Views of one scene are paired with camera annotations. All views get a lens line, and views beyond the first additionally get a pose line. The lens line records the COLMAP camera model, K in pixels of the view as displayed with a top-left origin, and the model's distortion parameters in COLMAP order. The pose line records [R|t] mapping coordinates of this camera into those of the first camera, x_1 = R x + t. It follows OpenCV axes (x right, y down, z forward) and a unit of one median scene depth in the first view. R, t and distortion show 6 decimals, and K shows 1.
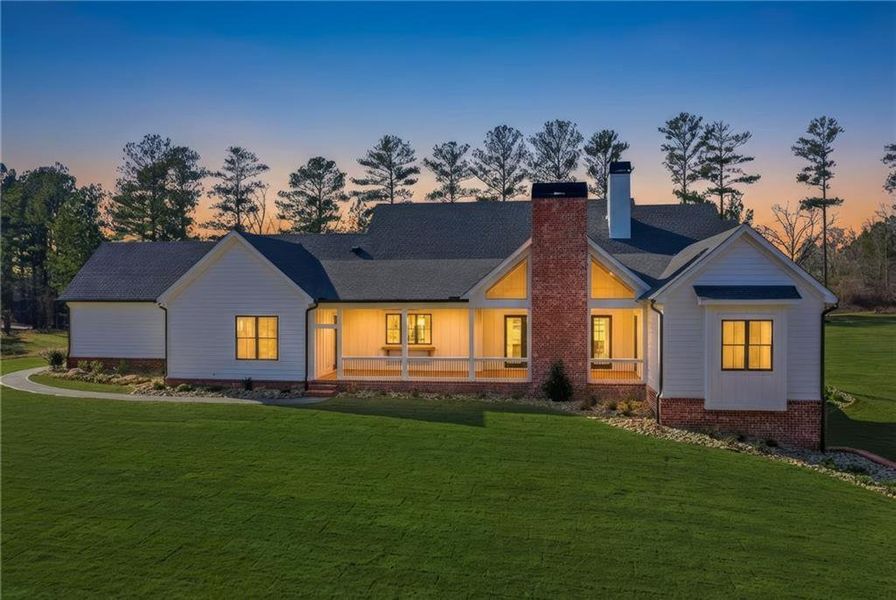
lens RADIAL K [[716.2, 0, 445.9], [0, 716.2, 301.1], [0, 0, 1]] dist [0.000261, 0.001649]
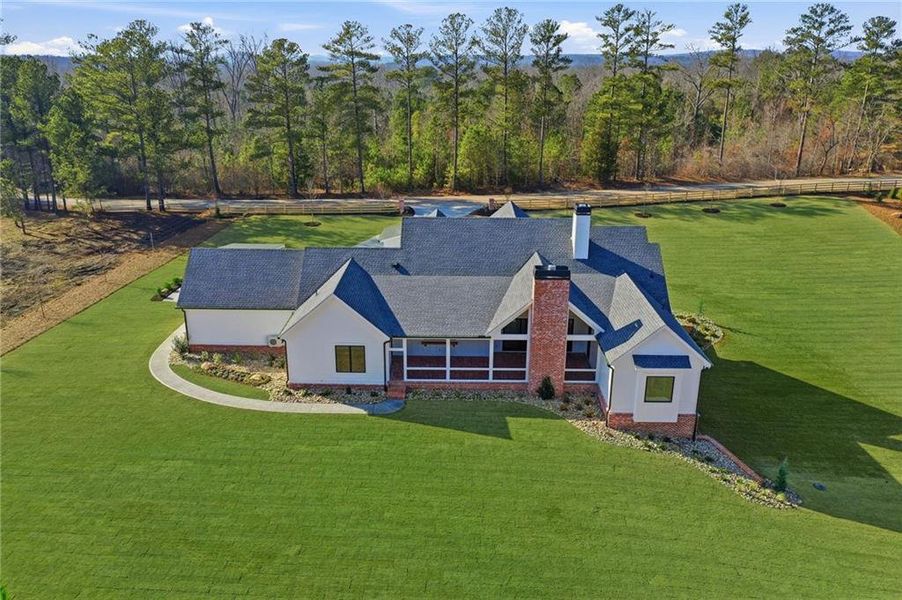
lens RADIAL K [[698.9, 0, 449.4], [0, 698.9, 299.7], [0, 0, 1]] dist [-0.007965, -0.004310]
pose [[0.991926, -0.034526, 0.122025, -0.074029], [-0.006469, 0.947198, 0.320585, -0.173792], [-0.126650, -0.318786, 0.939327, -0.120206]]
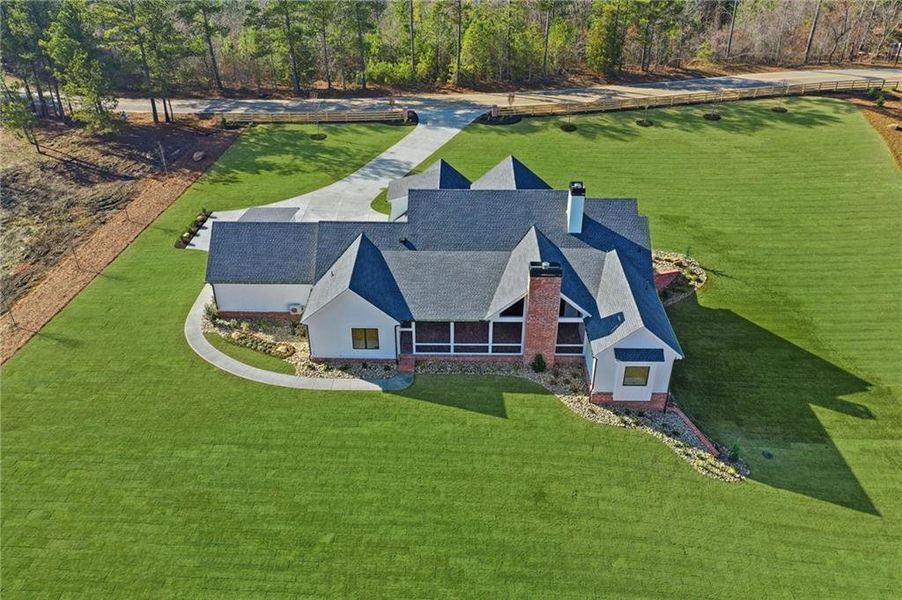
lens RADIAL K [[705.8, 0, 451.0], [0, 705.8, 272.7], [0, 0, 1]] dist [-0.016059, -0.002481]
pose [[0.992118, -0.063073, 0.108277, -0.074487], [-0.001310, 0.858816, 0.512283, -0.302240], [-0.125301, -0.508387, 0.851964, -0.121268]]
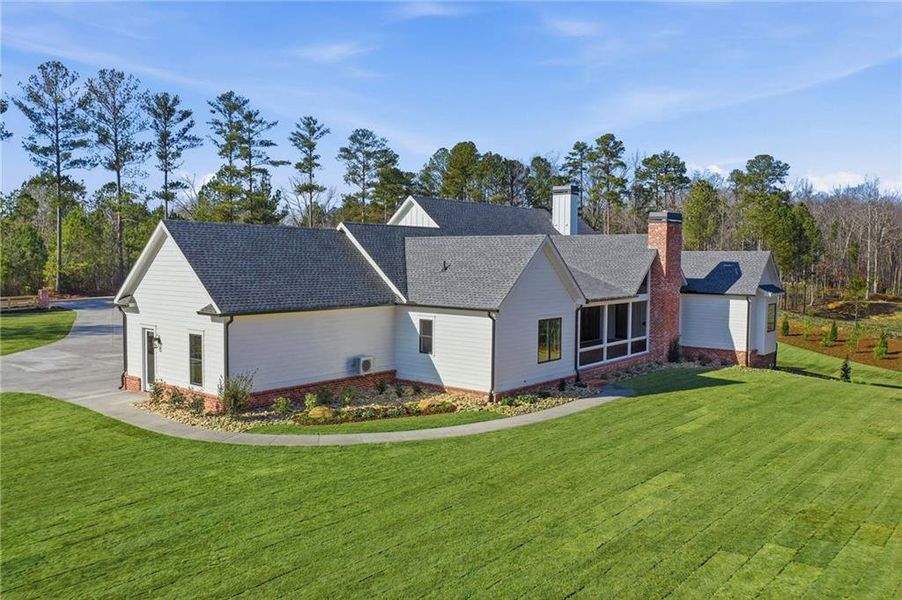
lens RADIAL K [[698.9, 0, 449.4], [0, 698.9, 299.7], [0, 0, 1]] dist [-0.007965, -0.004310]
pose [[0.522543, -0.045221, 0.851413, -0.378622], [-0.007208, 0.998322, 0.057448, -0.020635], [-0.852582, -0.036156, 0.521341, 0.192081]]
